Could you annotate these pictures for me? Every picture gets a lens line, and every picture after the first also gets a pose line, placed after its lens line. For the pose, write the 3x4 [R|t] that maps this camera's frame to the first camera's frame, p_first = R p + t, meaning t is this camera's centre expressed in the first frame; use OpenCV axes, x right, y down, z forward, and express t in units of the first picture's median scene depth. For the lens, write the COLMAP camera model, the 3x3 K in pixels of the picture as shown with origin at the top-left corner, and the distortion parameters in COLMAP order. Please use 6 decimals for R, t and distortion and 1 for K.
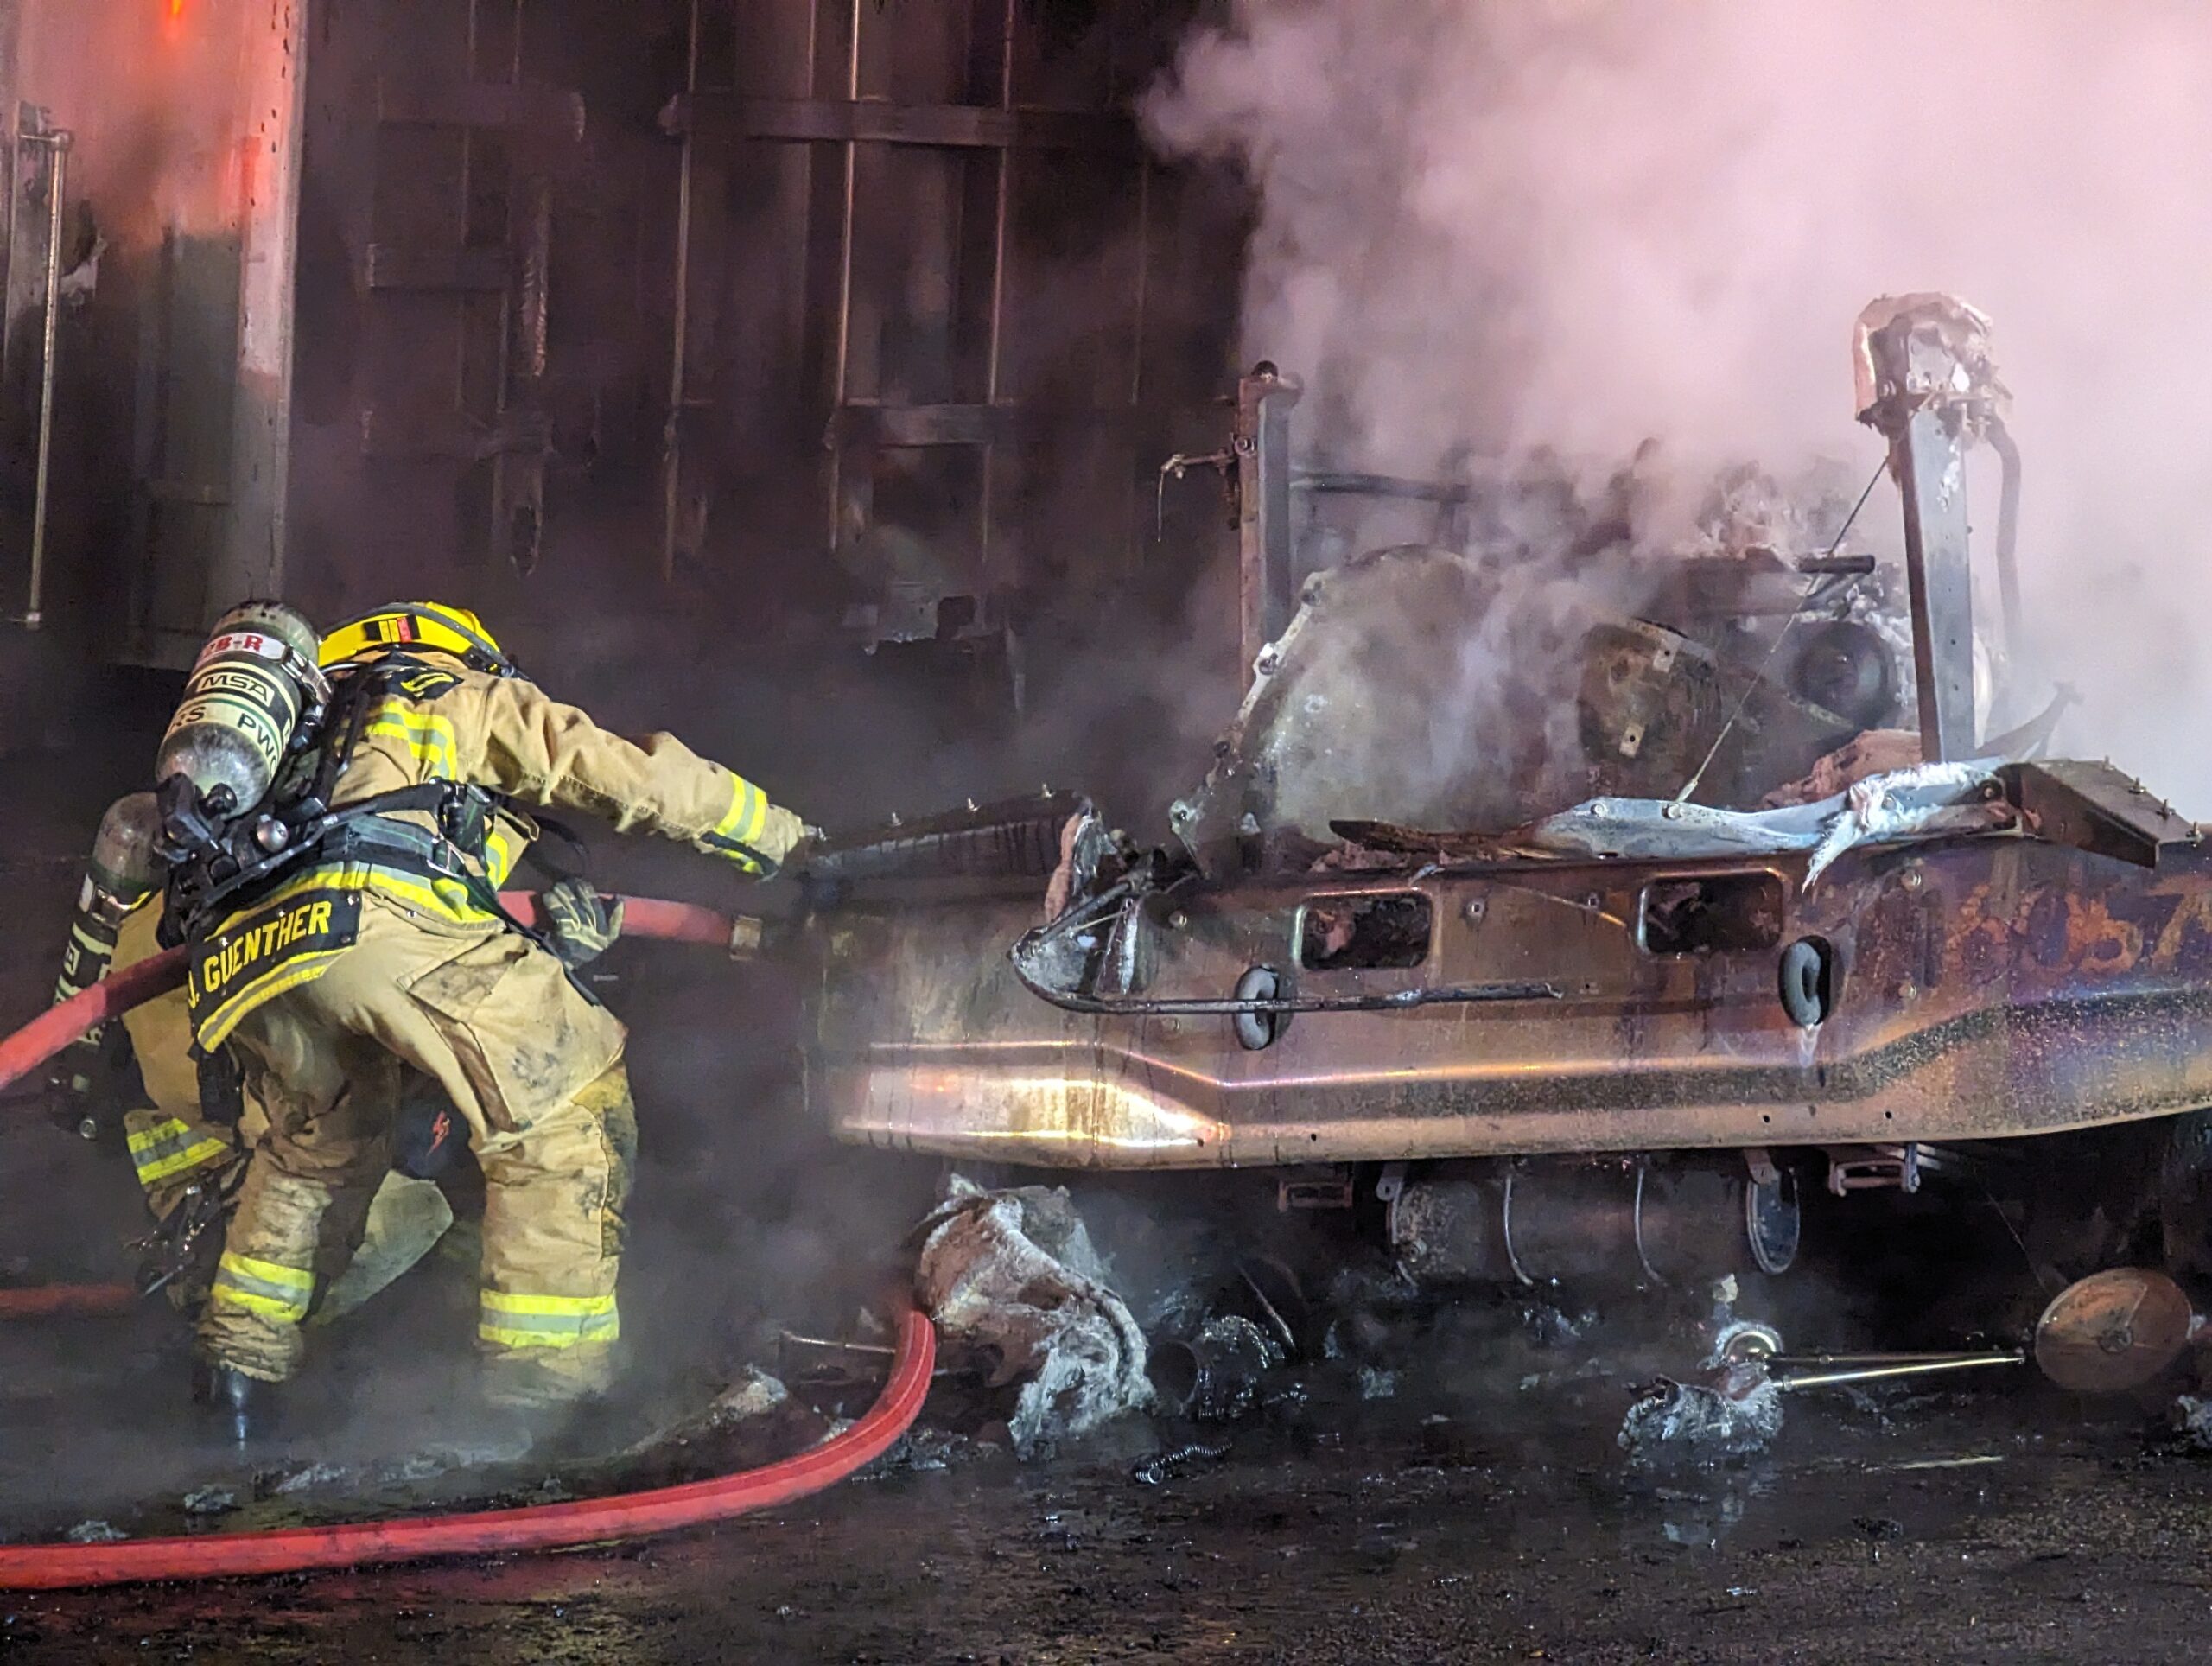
lens RADIAL K [[7995.9, 0, 1096.4], [0, 7995.9, 813.6], [0, 0, 1]] dist [0.304548, 0.000000]
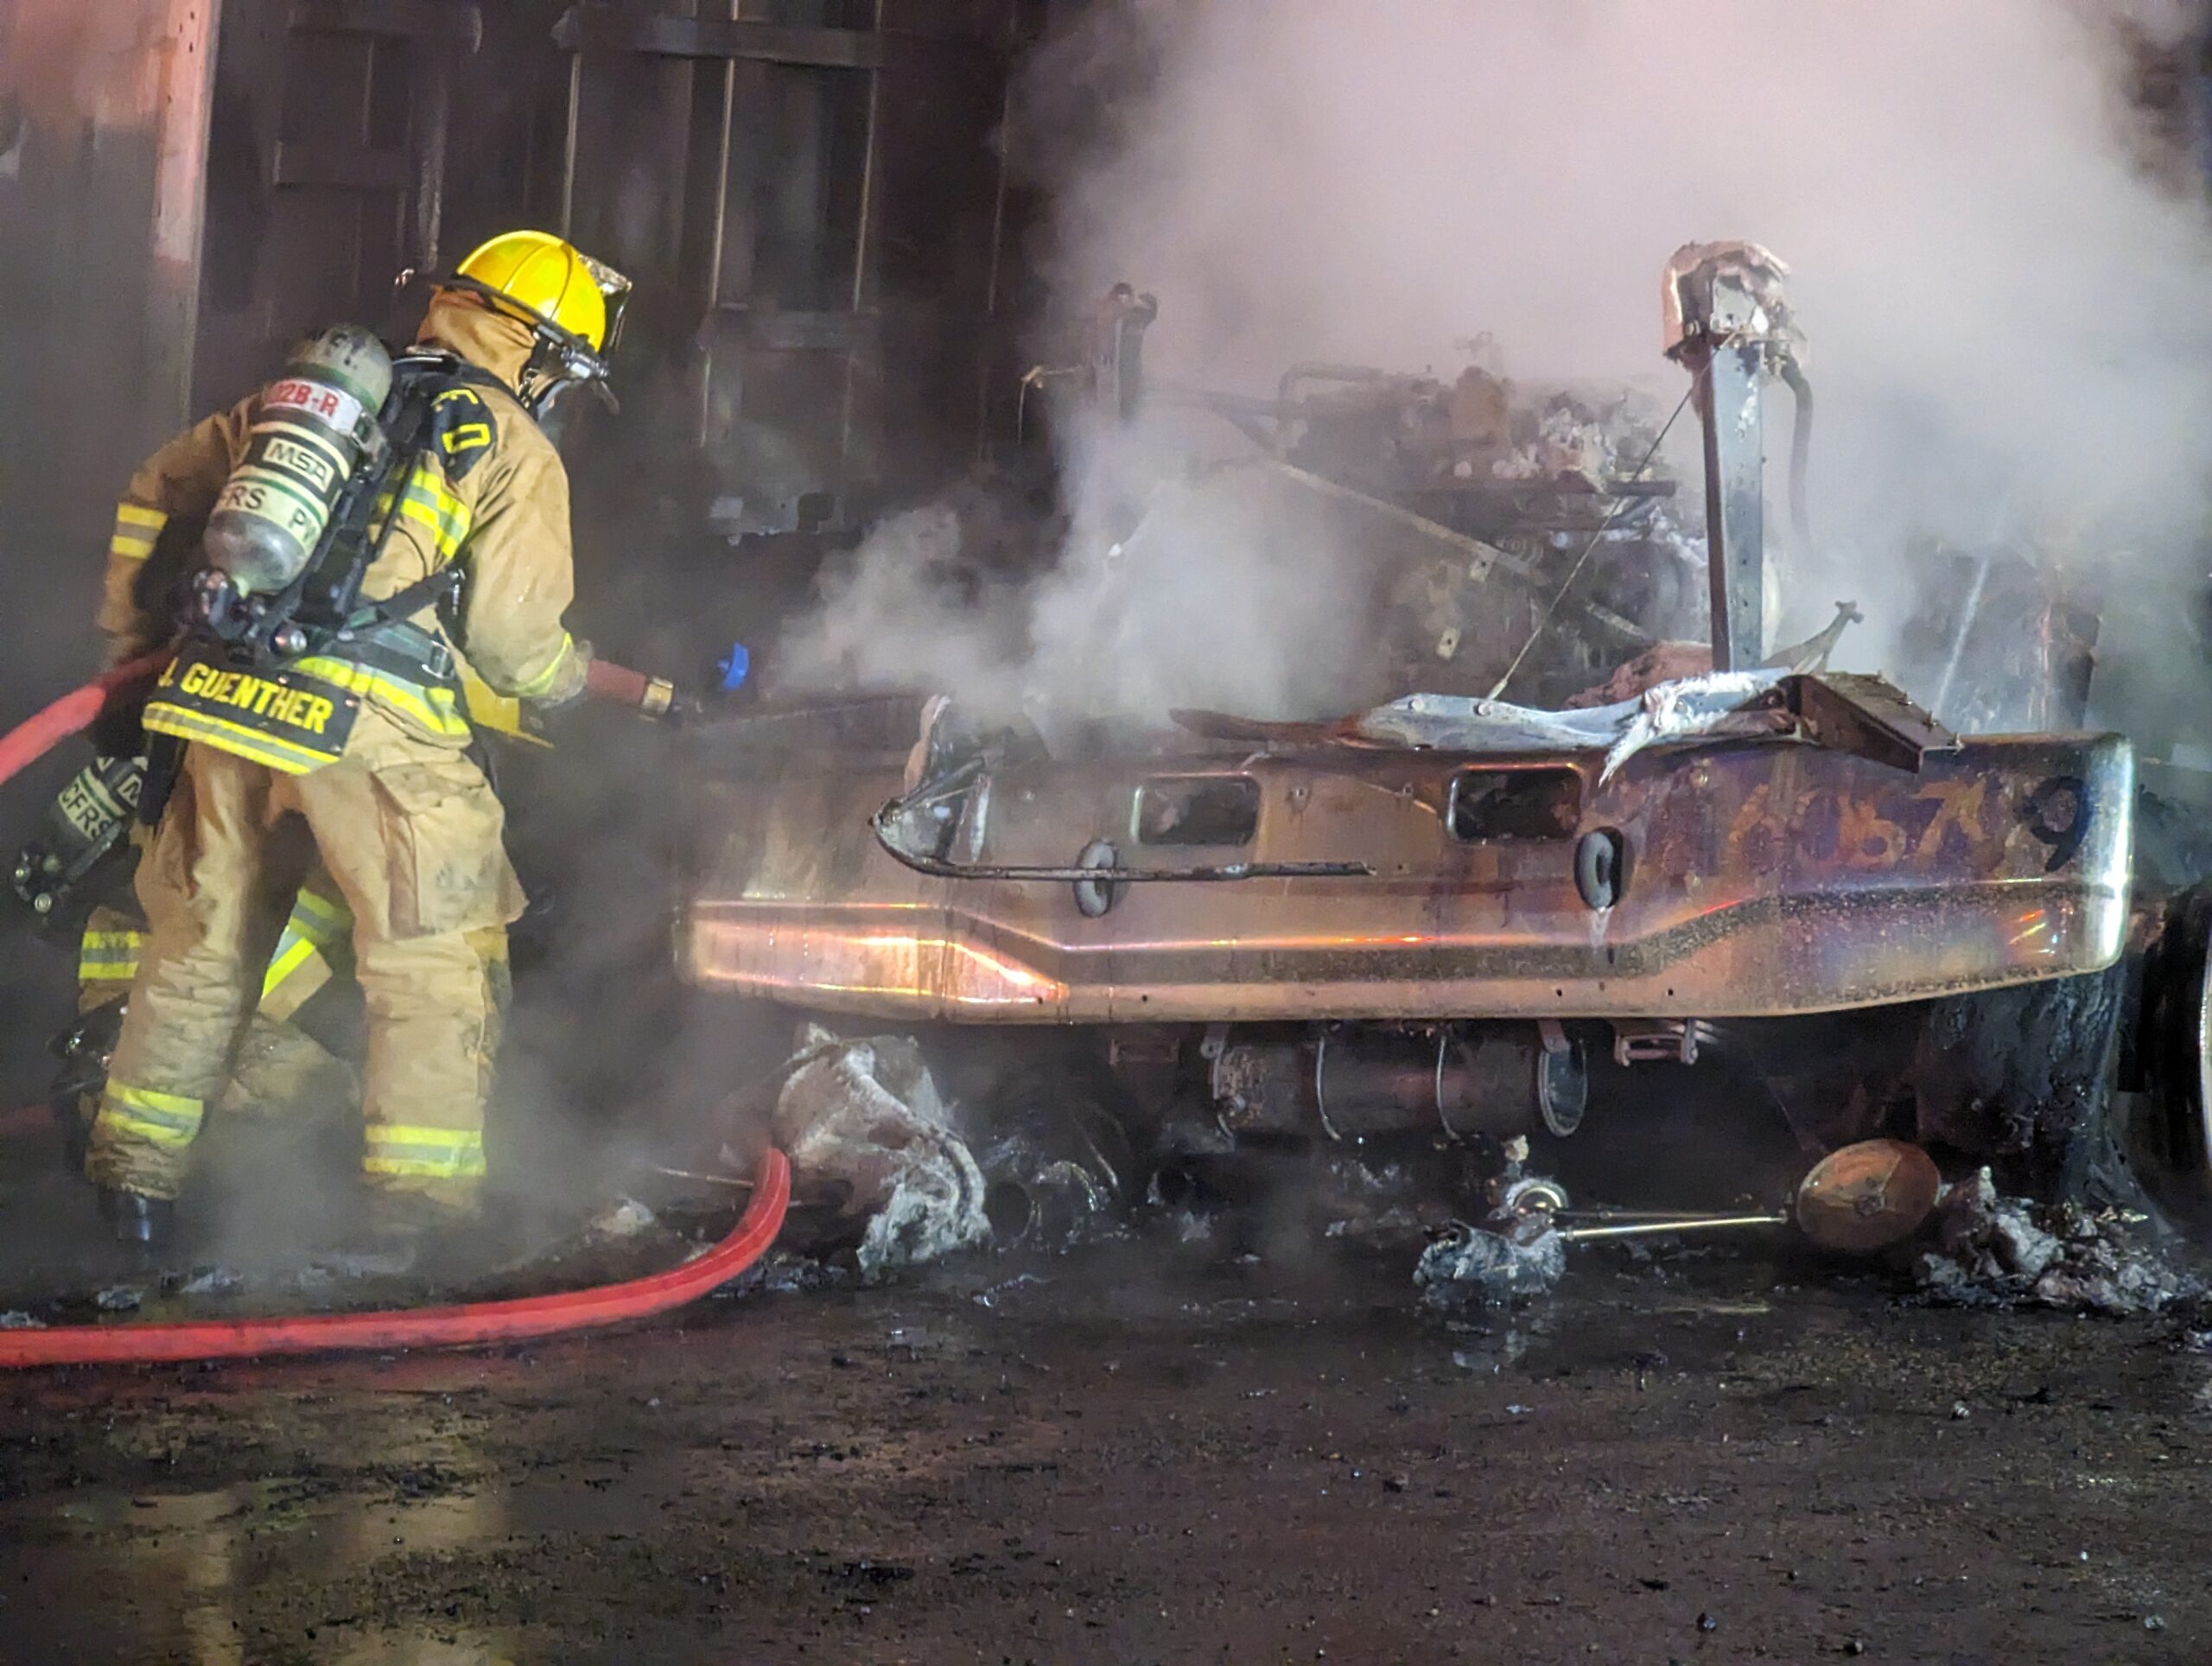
lens RADIAL K [[7995.9, 0, 1111.8], [0, 7995.9, 842.6], [0, 0, 1]] dist [0.304548, 0.000000]
pose [[0.999195, 0.031612, 0.024693, -0.004871], [-0.031960, 0.999394, 0.013811, 0.004392], [-0.024241, -0.014589, 0.999600, -0.087160]]
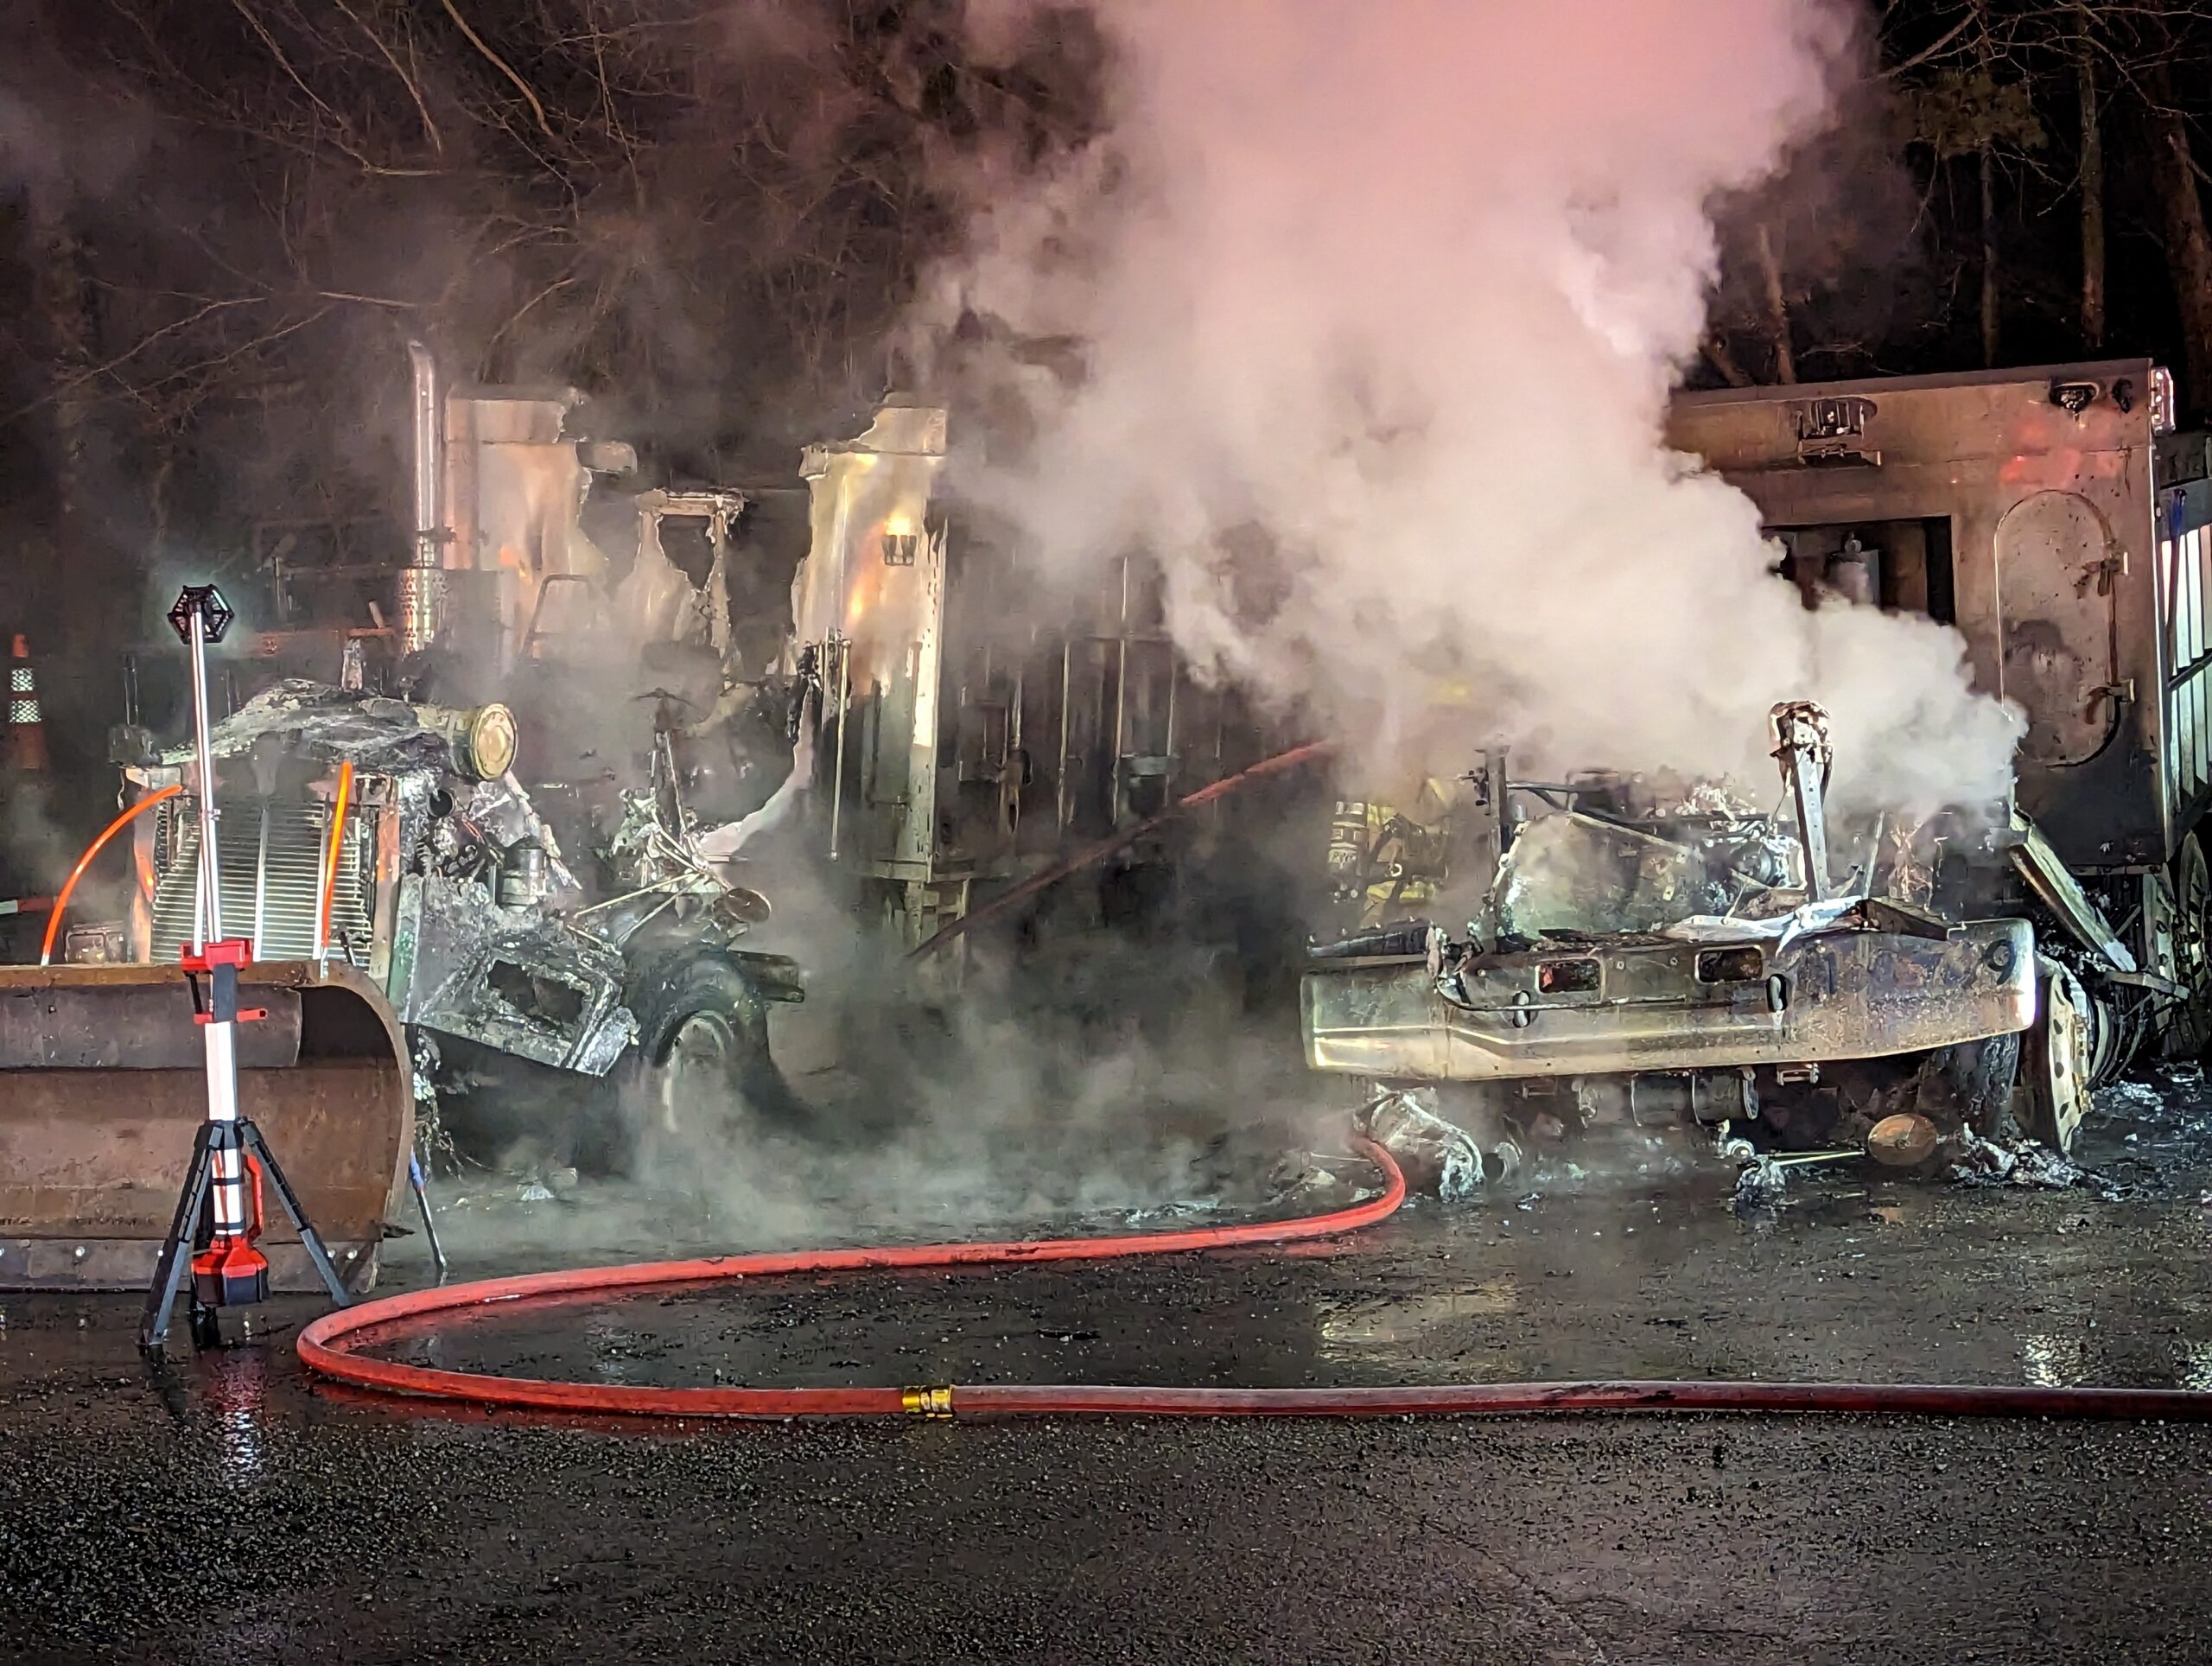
lens RADIAL K [[4006.7, 0, 1032.6], [0, 4006.7, 834.6], [0, 0, 1]] dist [0.165866, 0.000000]
pose [[0.995607, -0.011787, 0.092886, -0.232443], [0.014956, 0.999327, -0.033493, 0.010586], [-0.092428, 0.034735, 0.995113, -0.155413]]
